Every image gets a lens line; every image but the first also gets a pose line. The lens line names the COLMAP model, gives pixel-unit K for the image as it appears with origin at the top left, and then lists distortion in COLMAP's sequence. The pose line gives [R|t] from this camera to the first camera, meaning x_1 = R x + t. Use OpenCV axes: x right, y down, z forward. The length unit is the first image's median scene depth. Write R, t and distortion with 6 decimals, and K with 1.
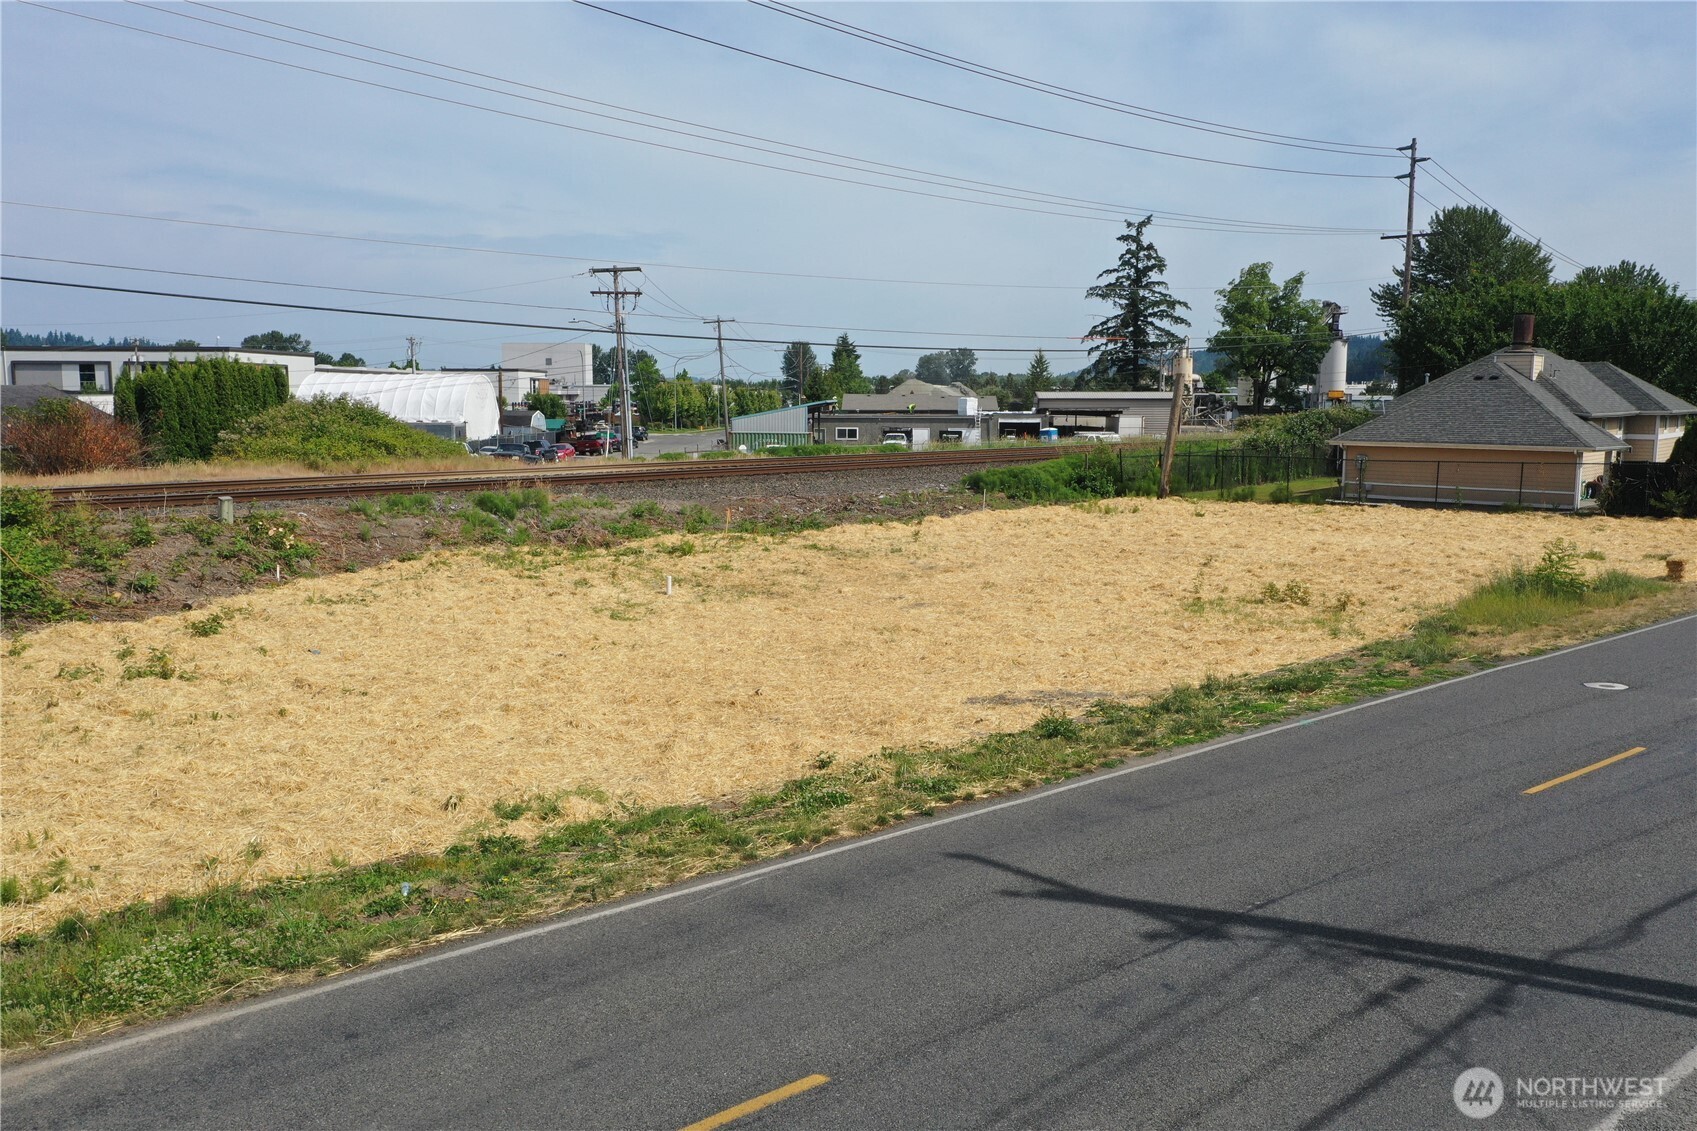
lens RADIAL K [[1352.9, 0, 853.7], [0, 1352.9, 562.5], [0, 0, 1]] dist [0.014644, 0.007539]
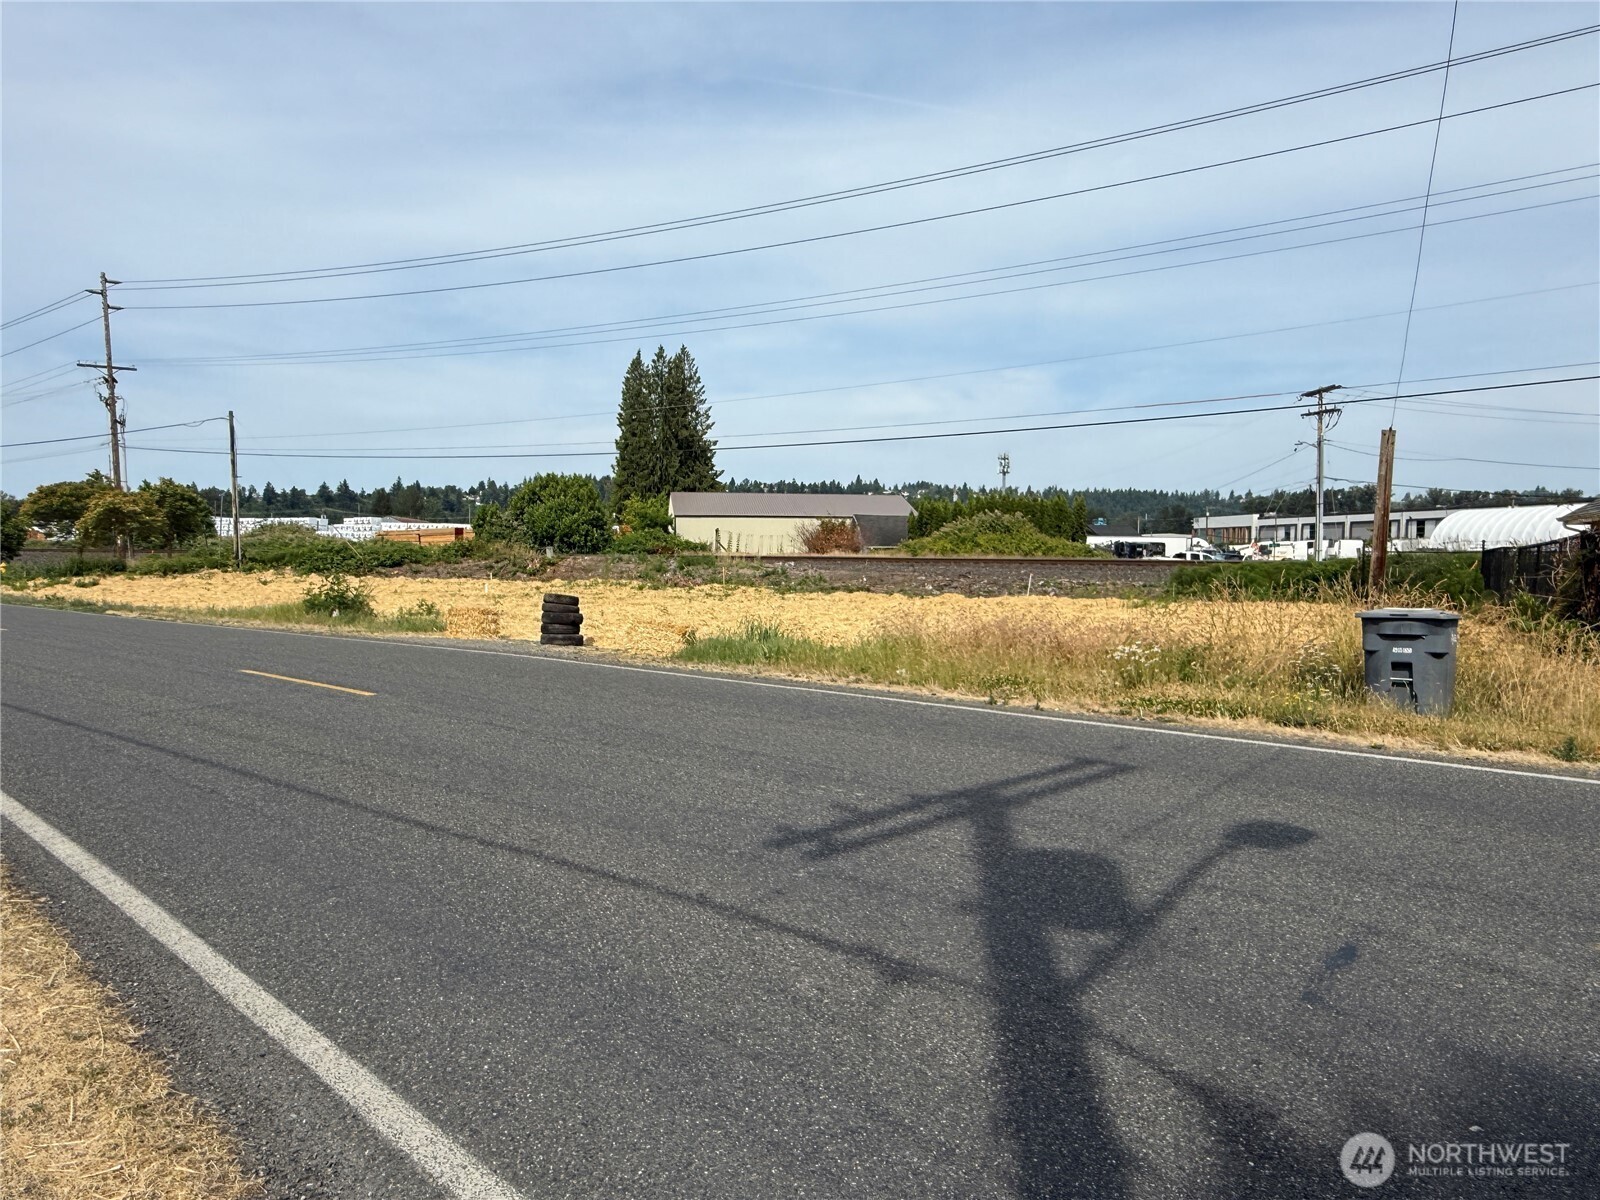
lens RADIAL K [[1022.5, 0, 794.5], [0, 1022.5, 606.1], [0, 0, 1]] dist [-0.001737, 0.000548]
pose [[0.198225, 0.048944, -0.978934, 0.230865], [-0.123075, 0.992090, 0.024680, -0.008009], [0.972399, 0.115590, 0.202681, 0.198704]]
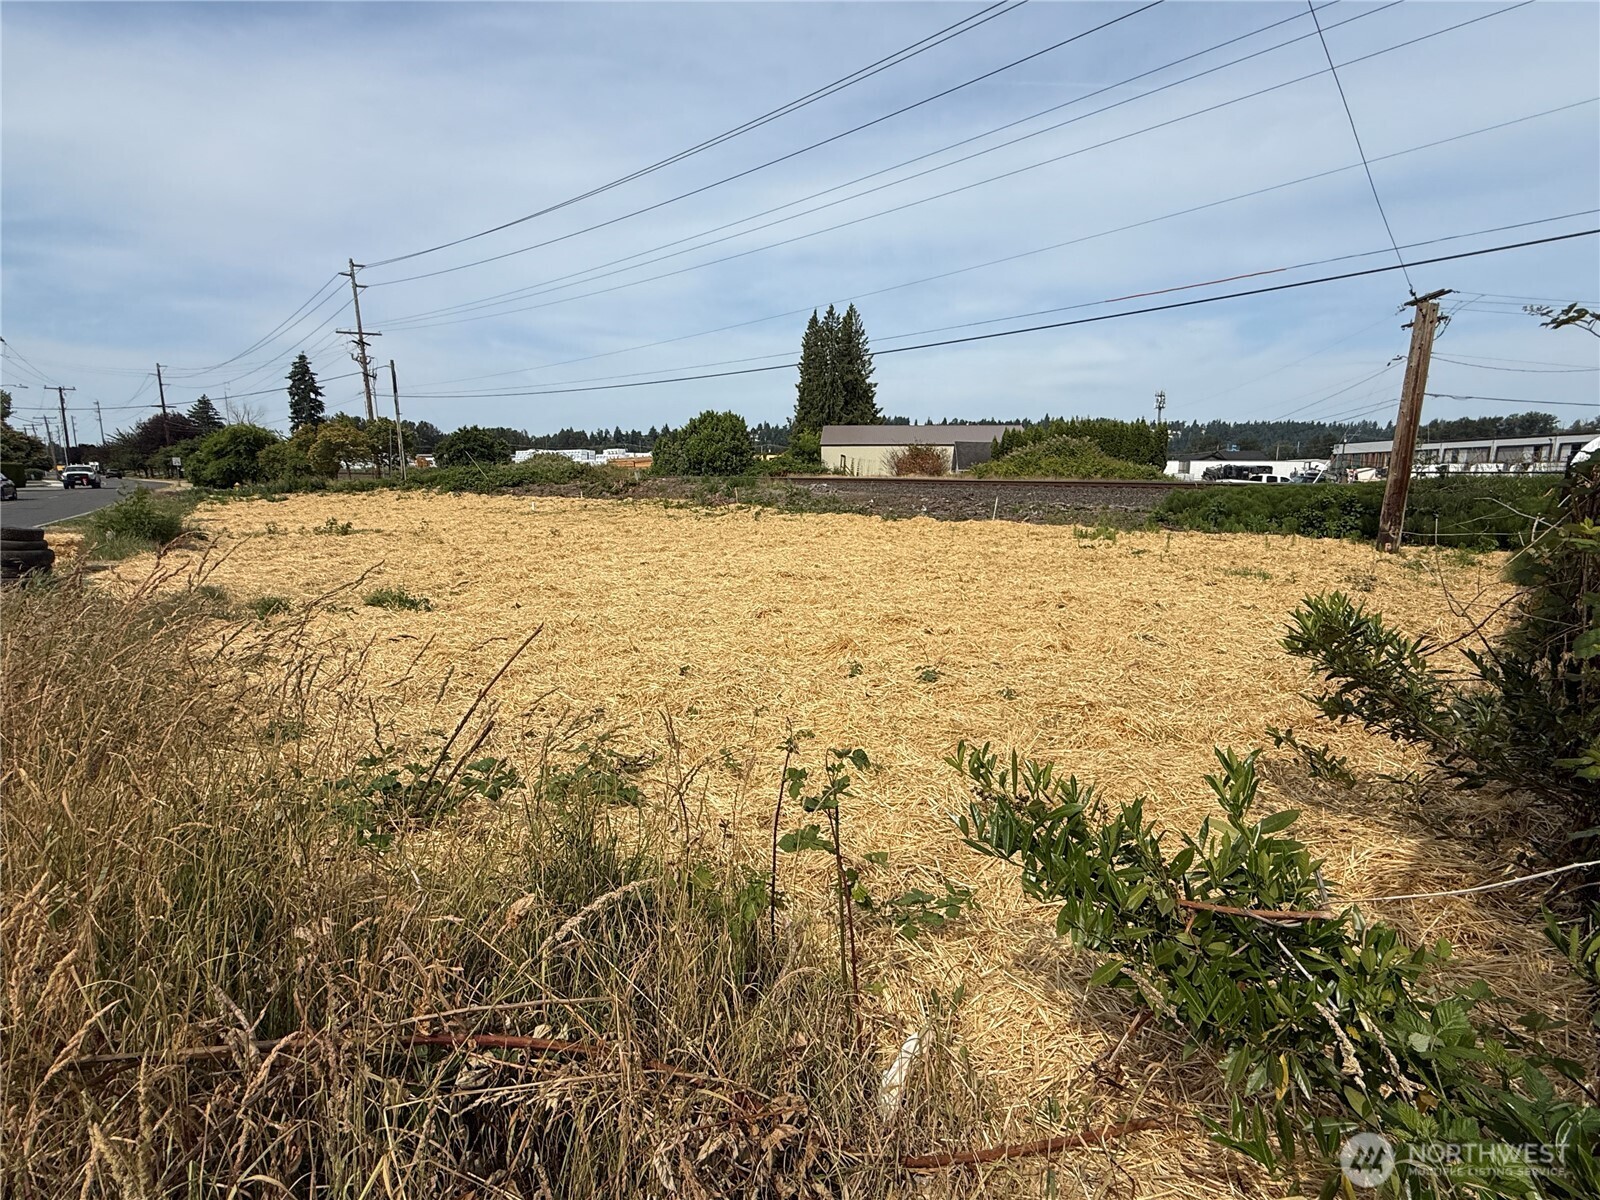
lens RADIAL K [[753.3, 0, 800.0], [0, 753.3, 600.0], [0, 0, 1]] dist [0.000690, -0.000392]
pose [[-0.051397, 0.160157, -0.985753, 0.181428], [-0.126302, 0.978089, 0.165497, -0.015453], [0.990659, 0.133009, -0.030043, 0.258886]]
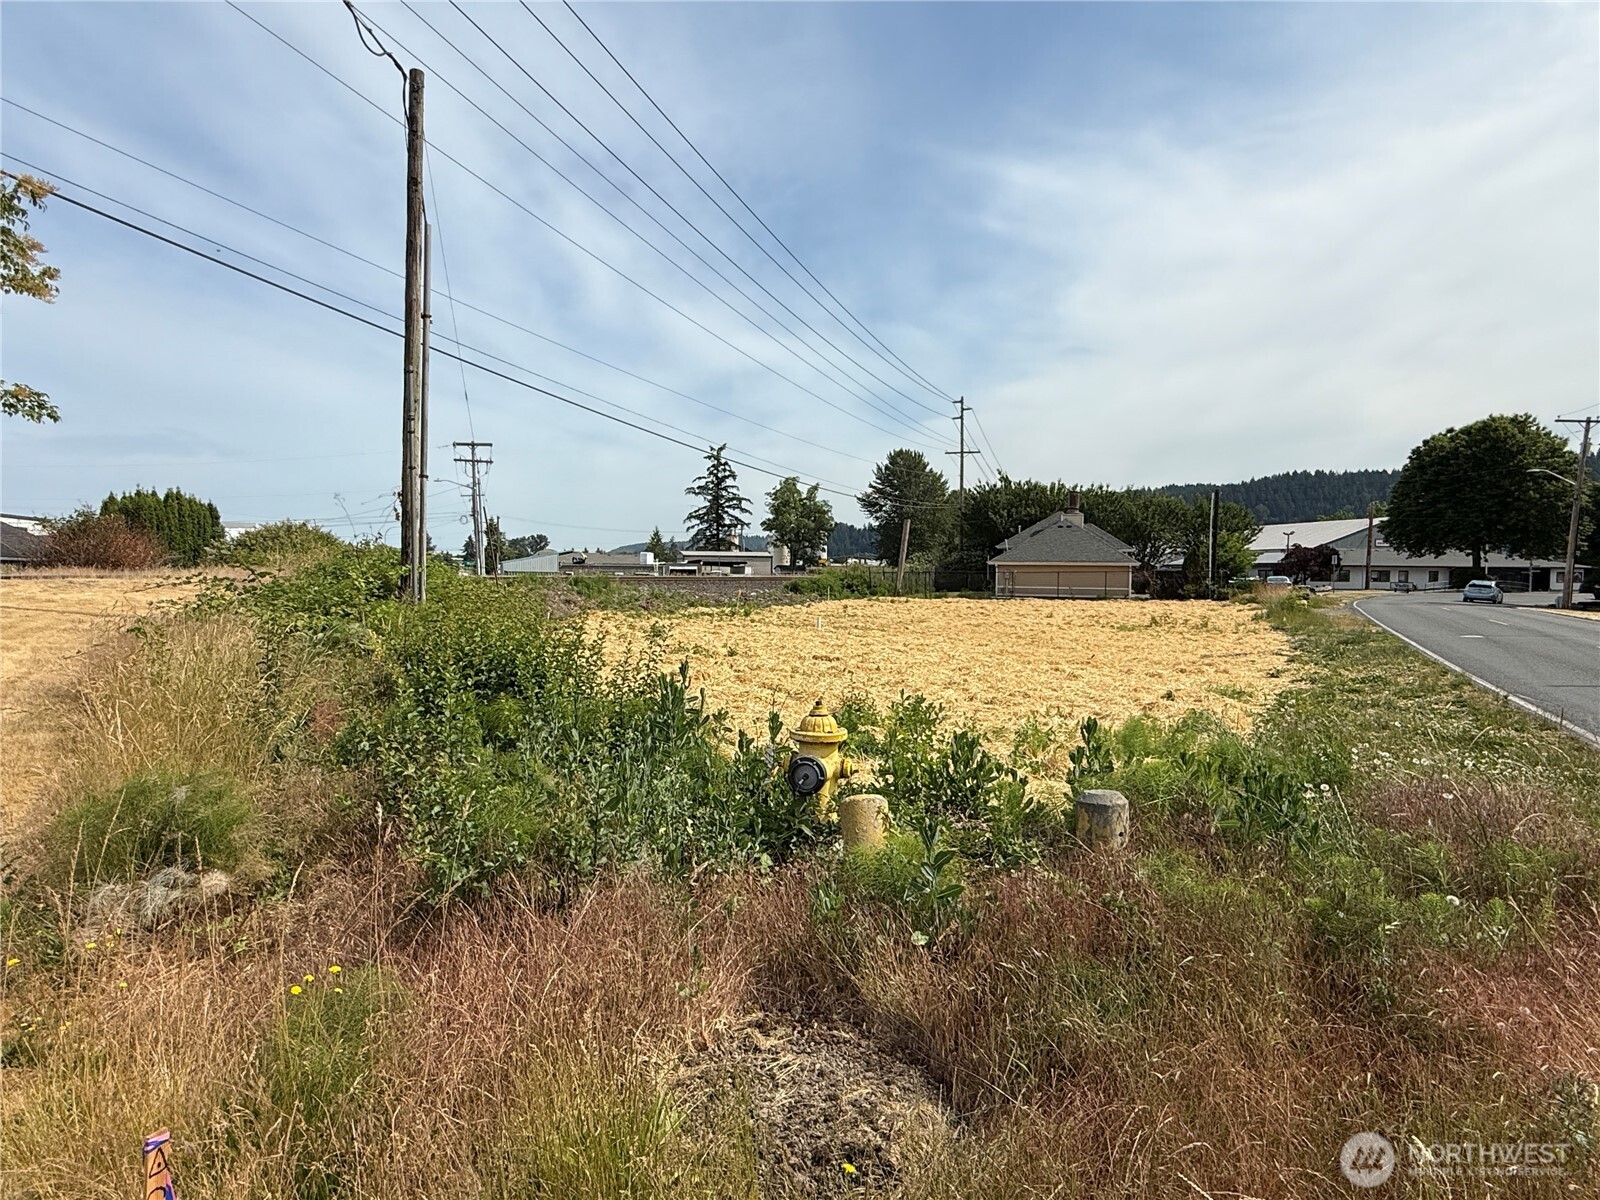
lens RADIAL K [[899.5, 0, 800.0], [0, 899.5, 600.0], [0, 0, 1]] dist [0.001191, 0.000619]
pose [[0.928846, -0.007298, 0.370394, -0.089677], [0.040268, 0.995871, -0.081360, 0.012163], [-0.368270, 0.090486, 0.925305, 0.021977]]
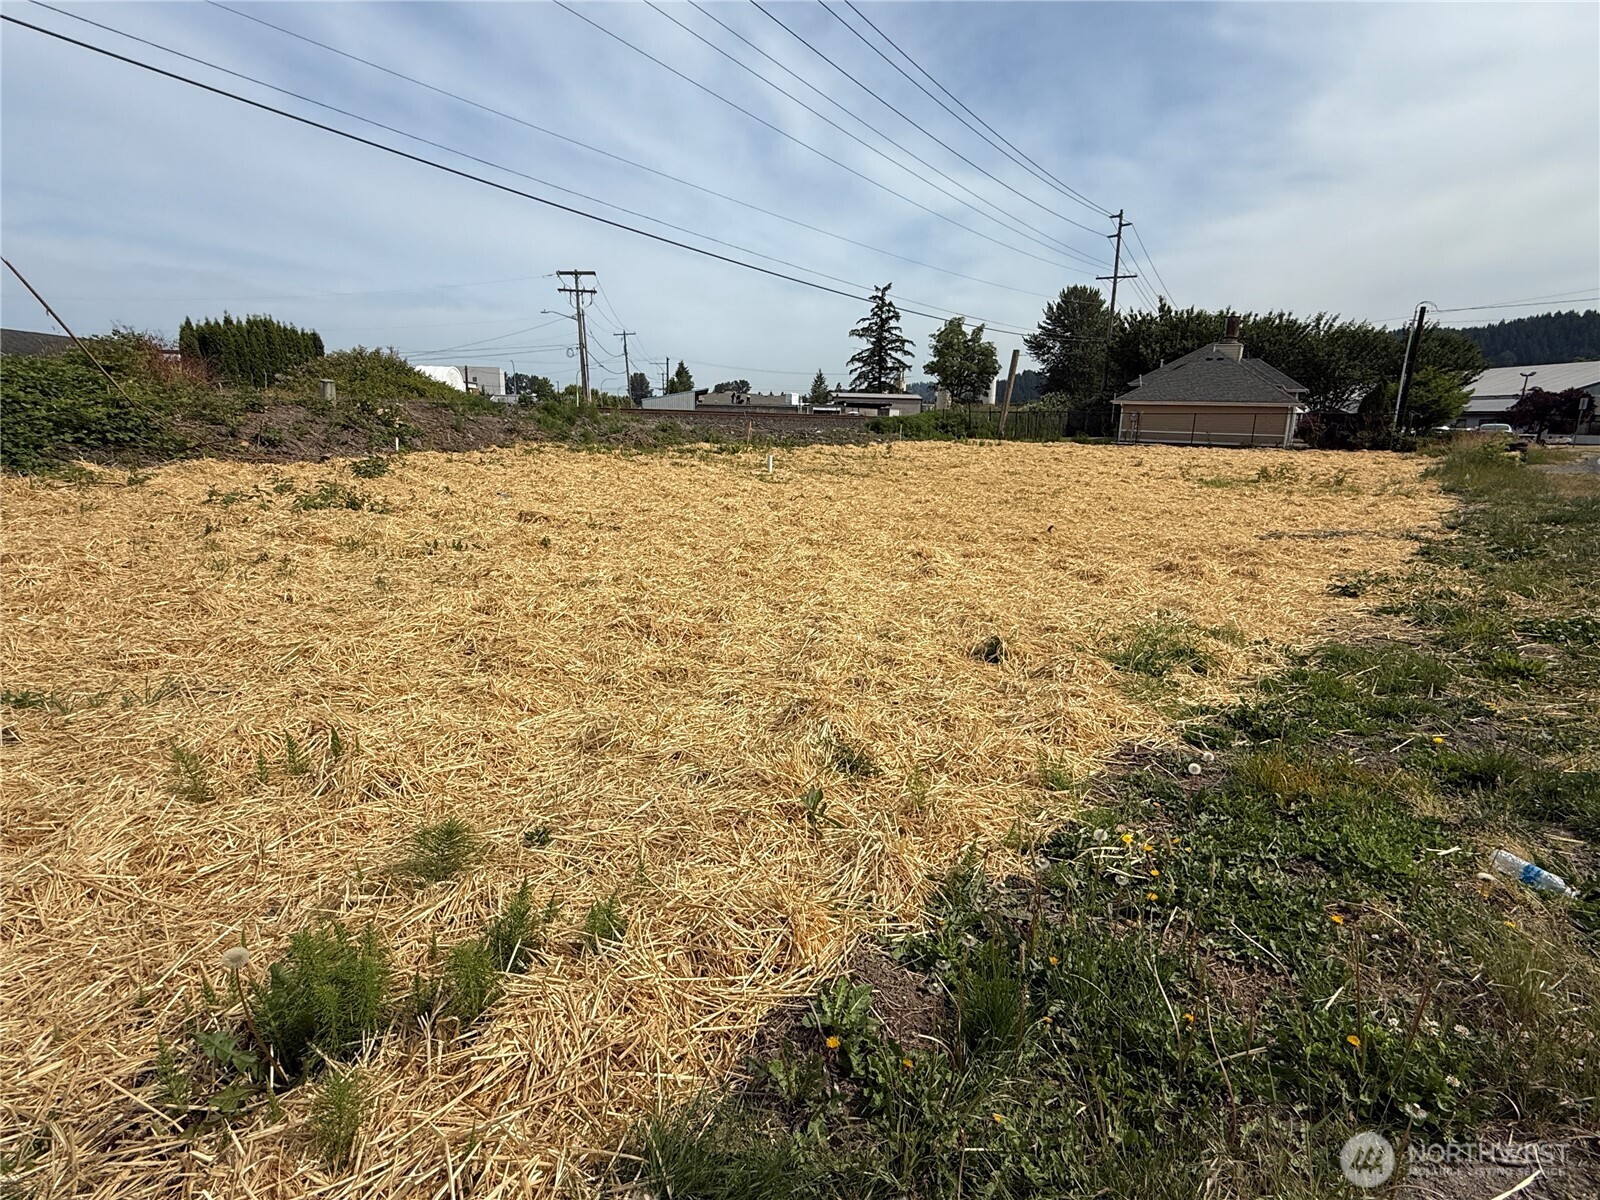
lens RADIAL K [[815.7, 0, 800.0], [0, 815.7, 600.0], [0, 0, 1]] dist [0.001410, -0.001396]
pose [[0.987398, -0.015891, 0.157458, -0.038652], [-0.000353, 0.994723, 0.102601, 0.010445], [-0.158258, -0.101364, 0.982181, 0.058292]]
